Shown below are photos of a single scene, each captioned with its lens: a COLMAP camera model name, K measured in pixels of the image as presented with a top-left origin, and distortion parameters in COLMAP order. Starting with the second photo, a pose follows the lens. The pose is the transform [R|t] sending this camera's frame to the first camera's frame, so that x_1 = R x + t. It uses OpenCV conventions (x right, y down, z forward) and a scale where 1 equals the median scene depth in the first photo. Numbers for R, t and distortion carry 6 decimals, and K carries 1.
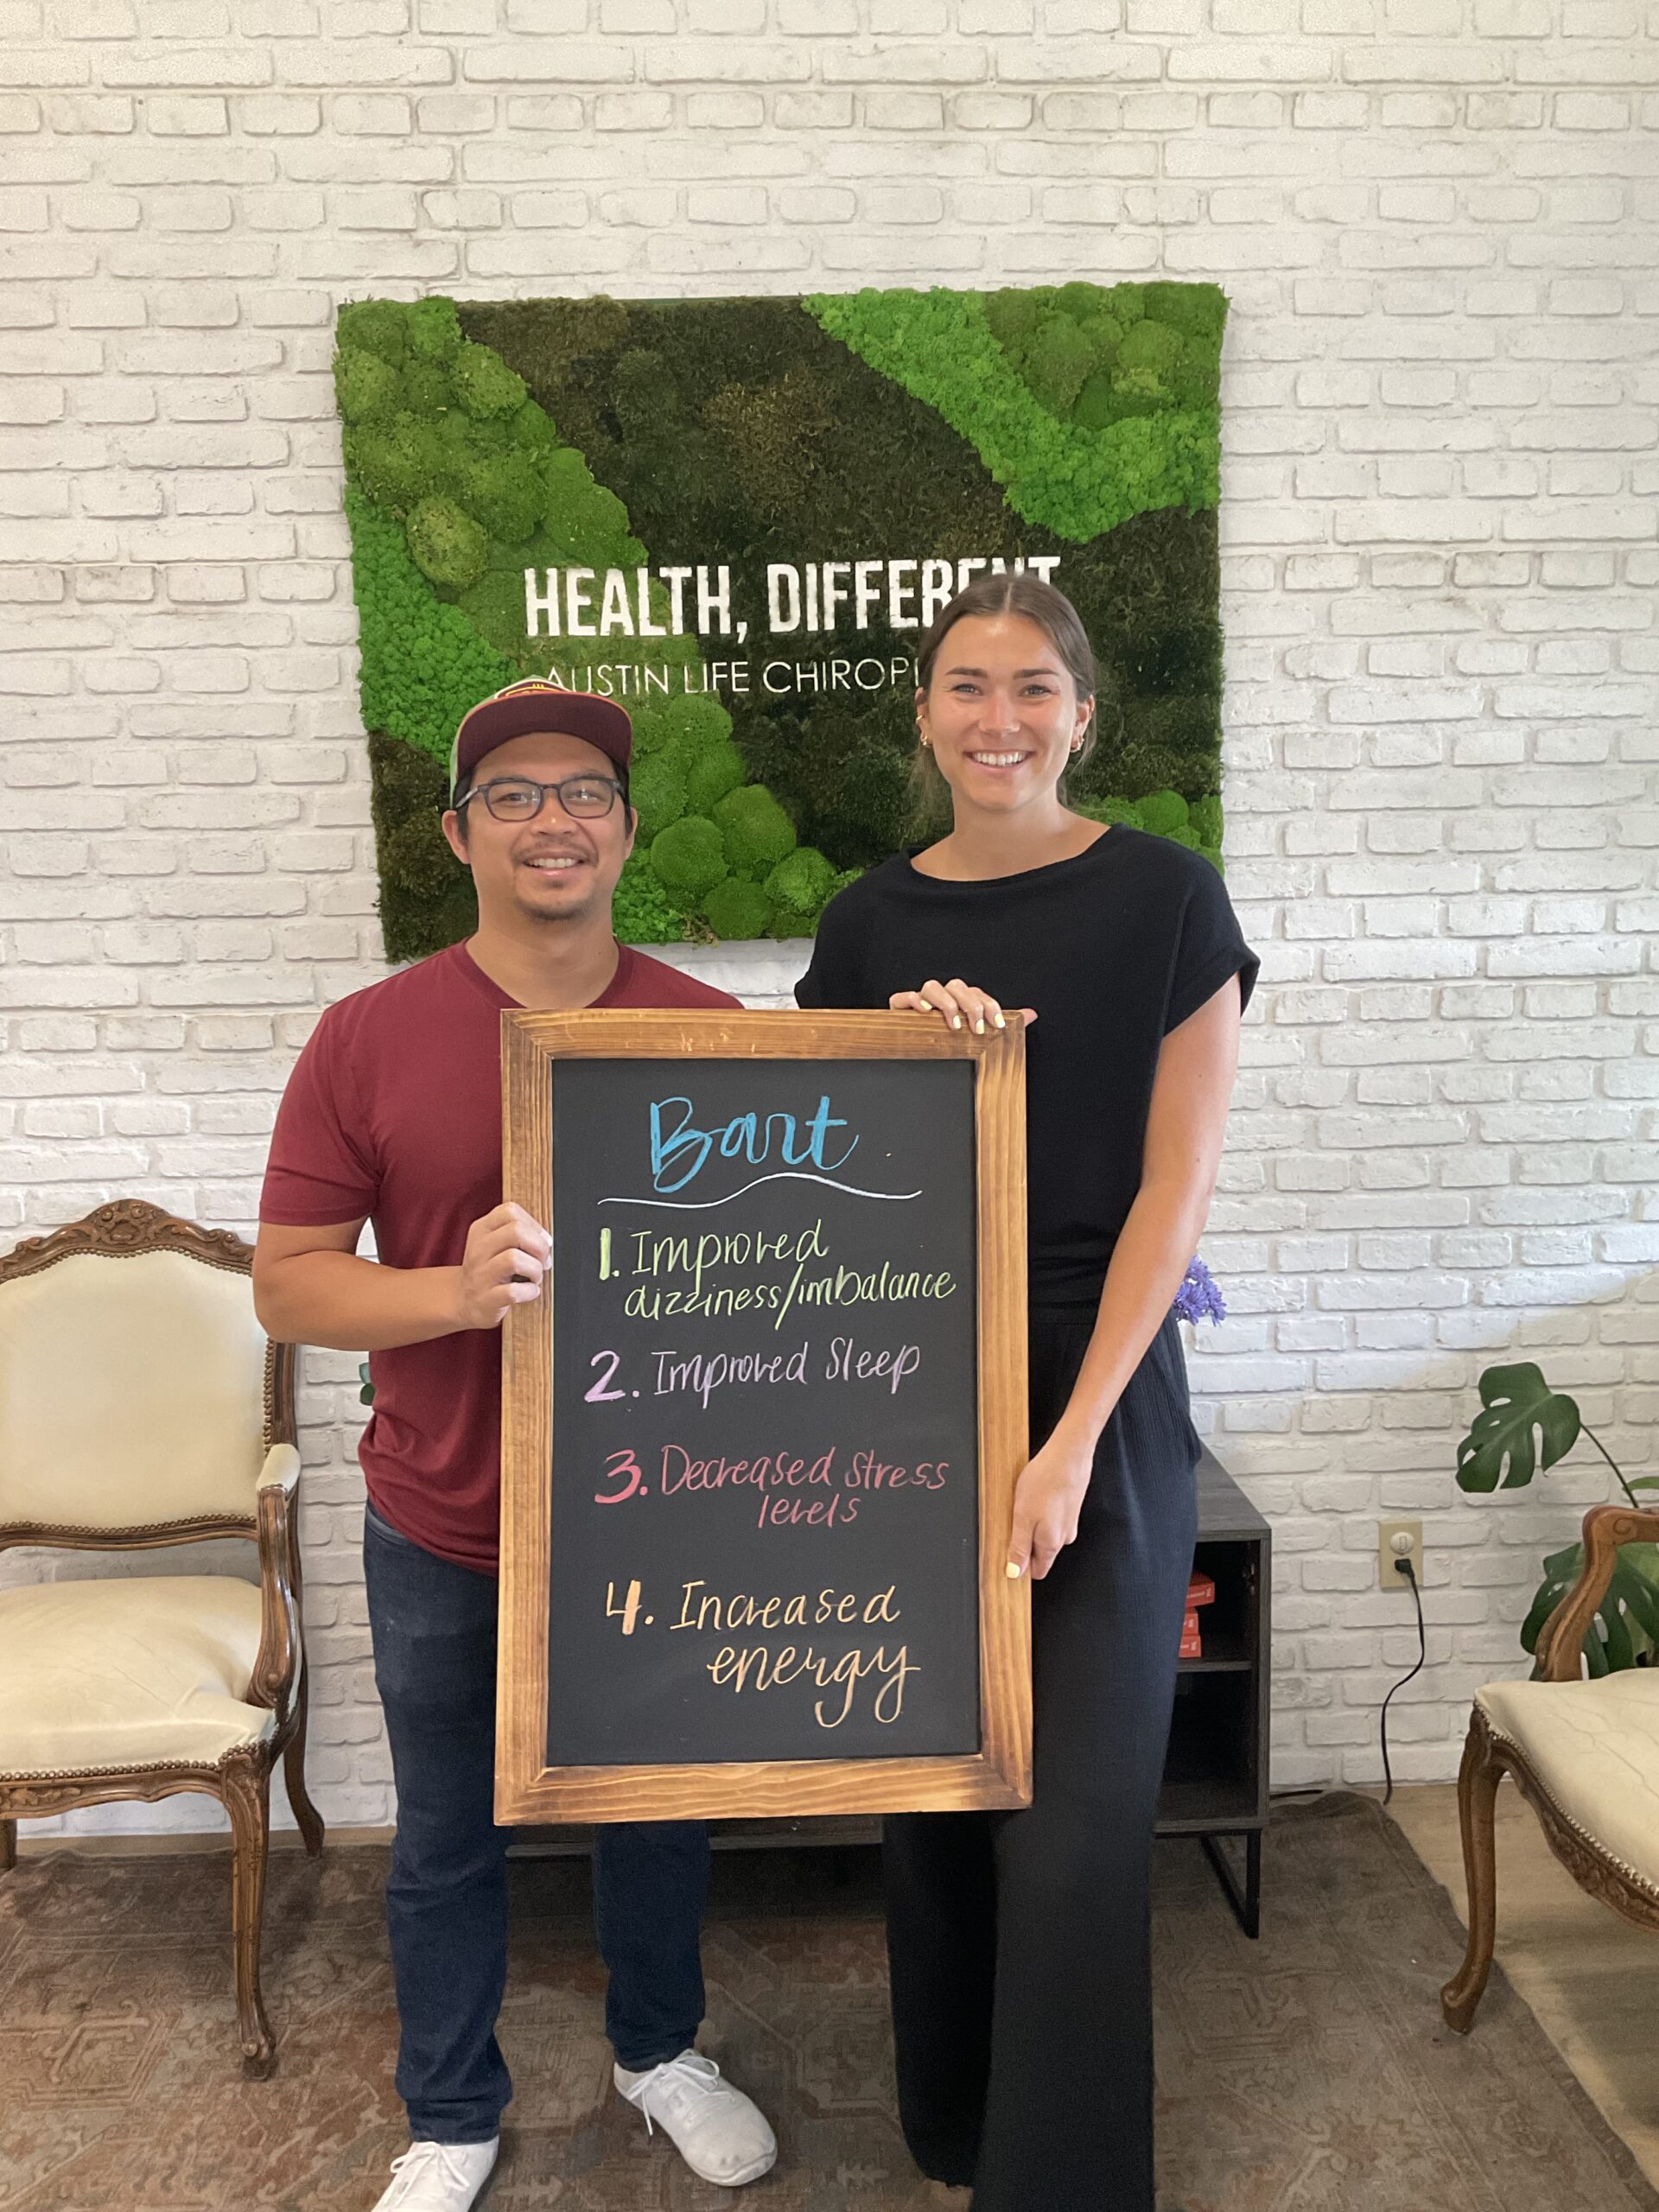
lens RADIAL K [[1860.6, 0, 823.1], [0, 1860.6, 1089.7], [0, 0, 1]] dist [0.014127, -0.043921]
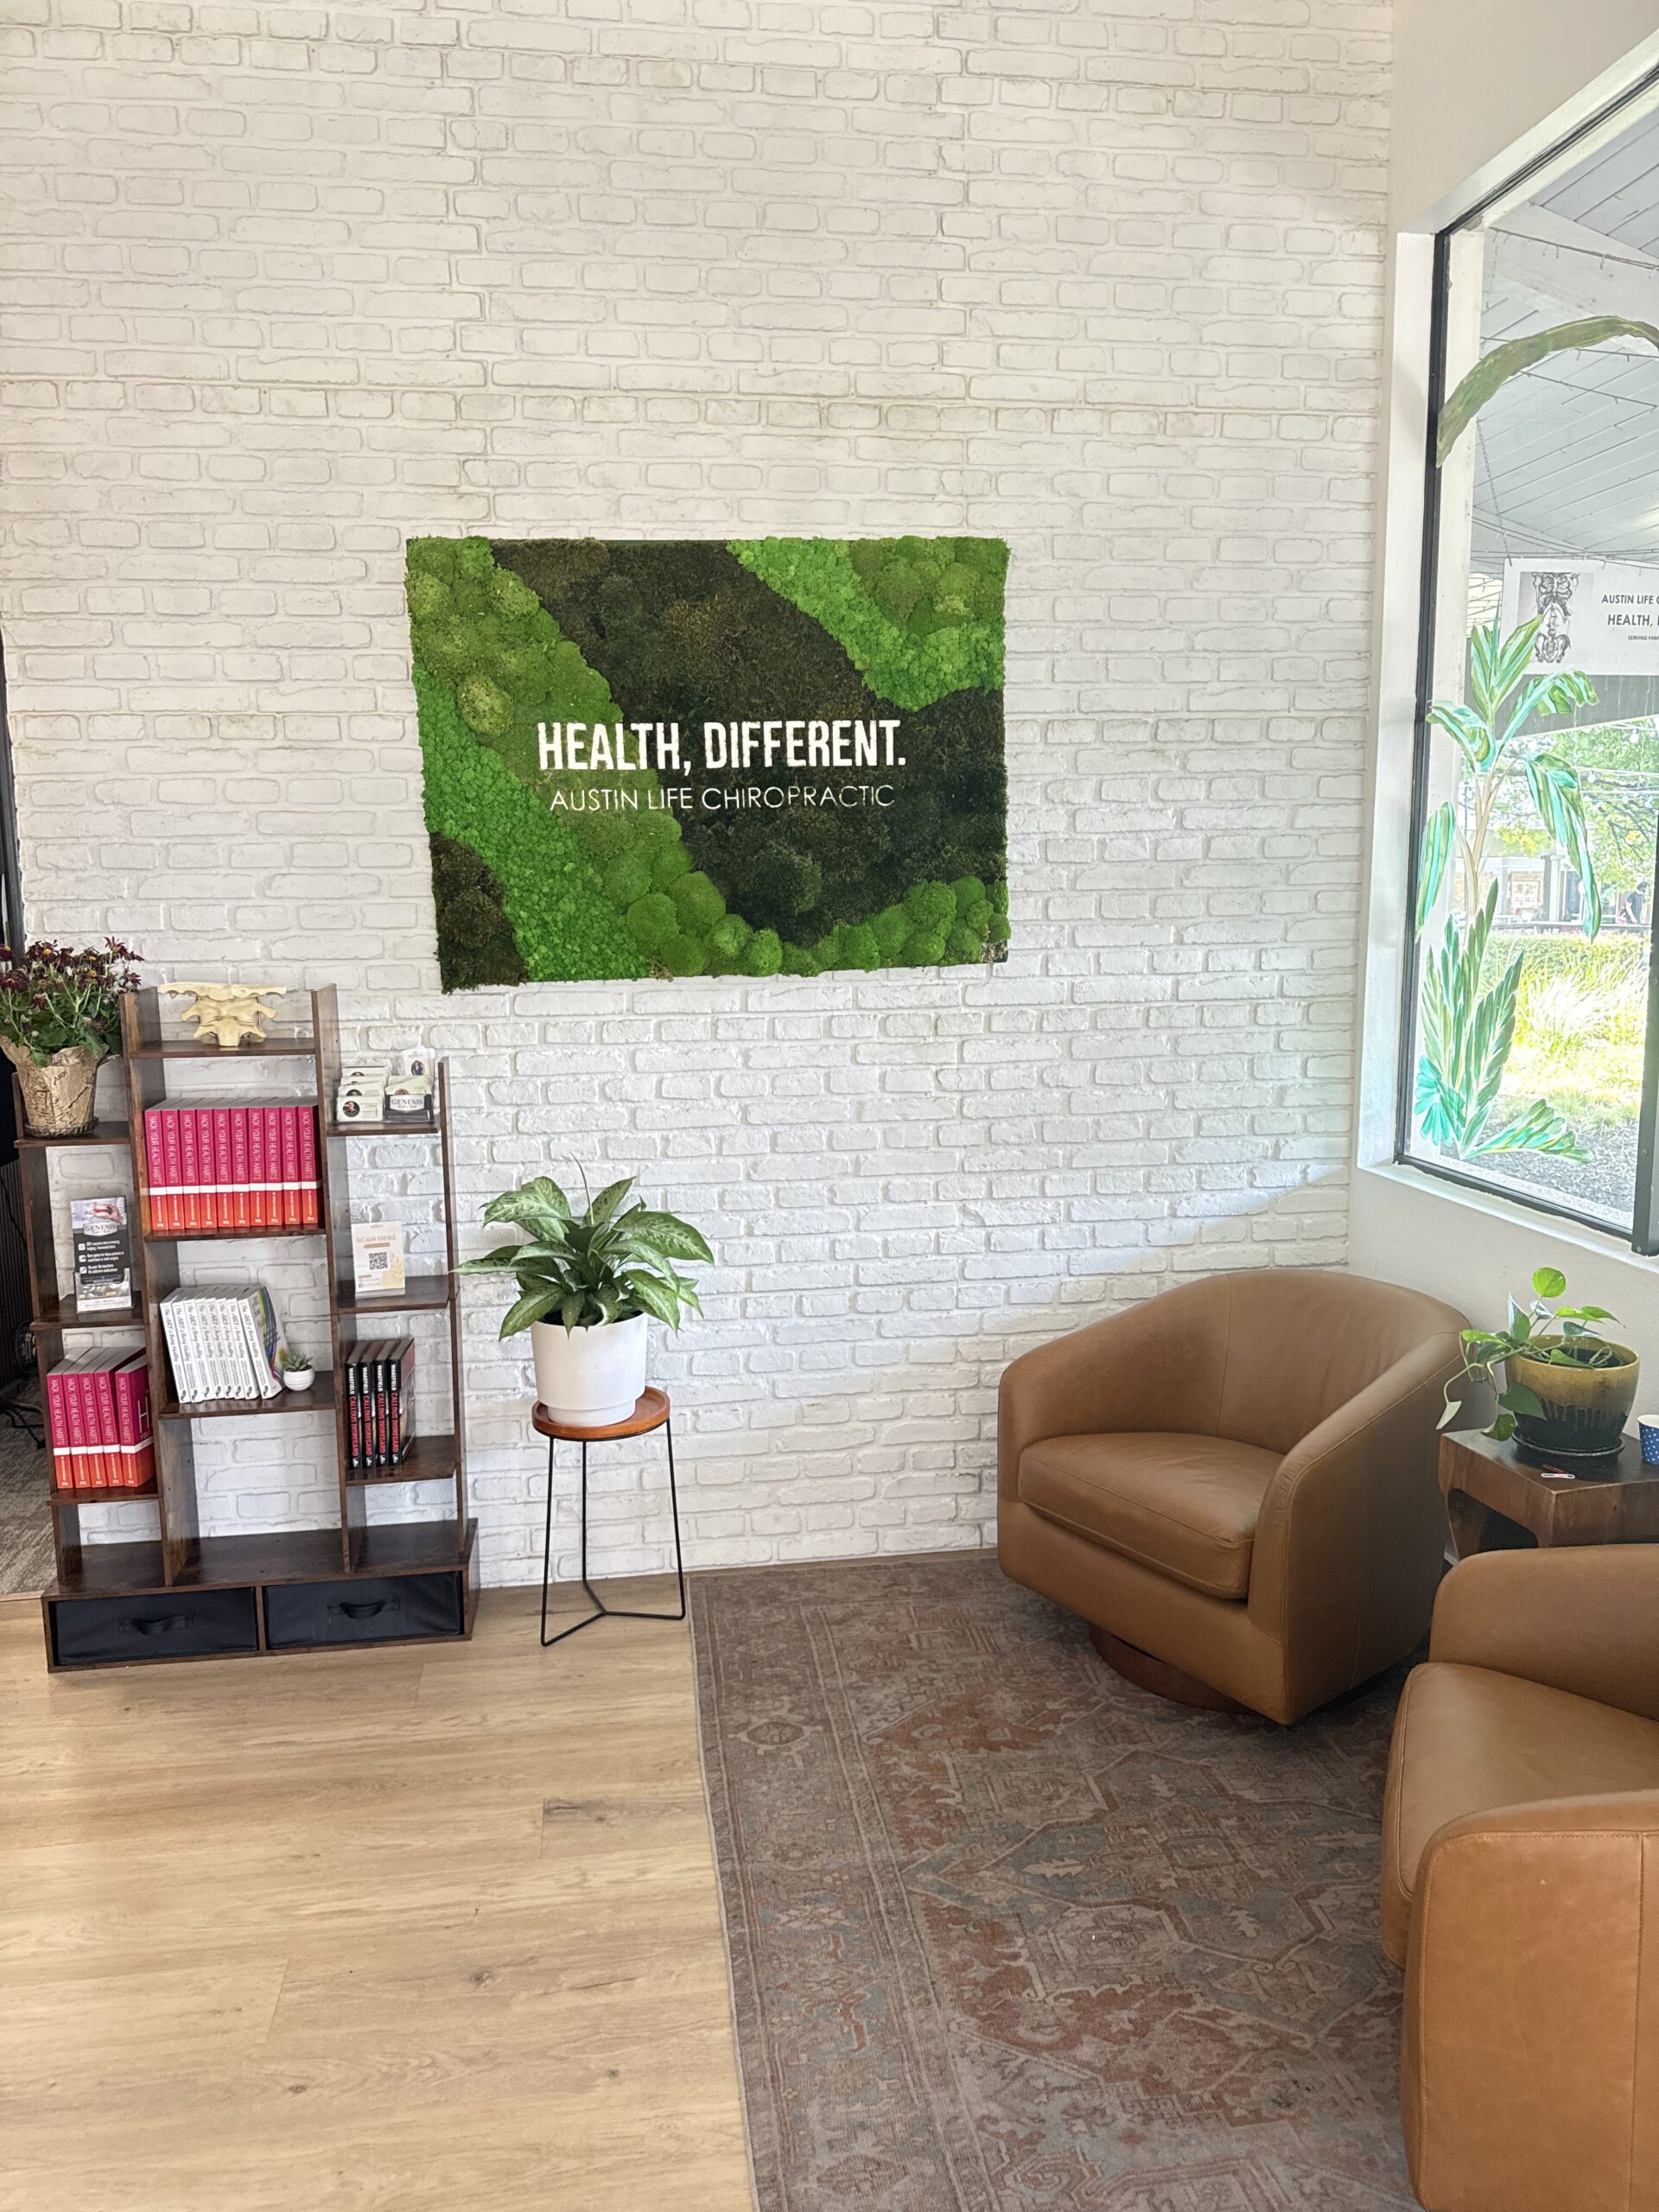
lens RADIAL K [[1566.1, 0, 826.1], [0, 1566.1, 1119.1], [0, 0, 1]] dist [-0.002650, 0.004484]
pose [[0.995104, -0.009158, 0.098405, -0.058466], [0.006525, 0.999613, 0.027053, -0.000075], [-0.098615, -0.026278, 0.994779, -0.254285]]
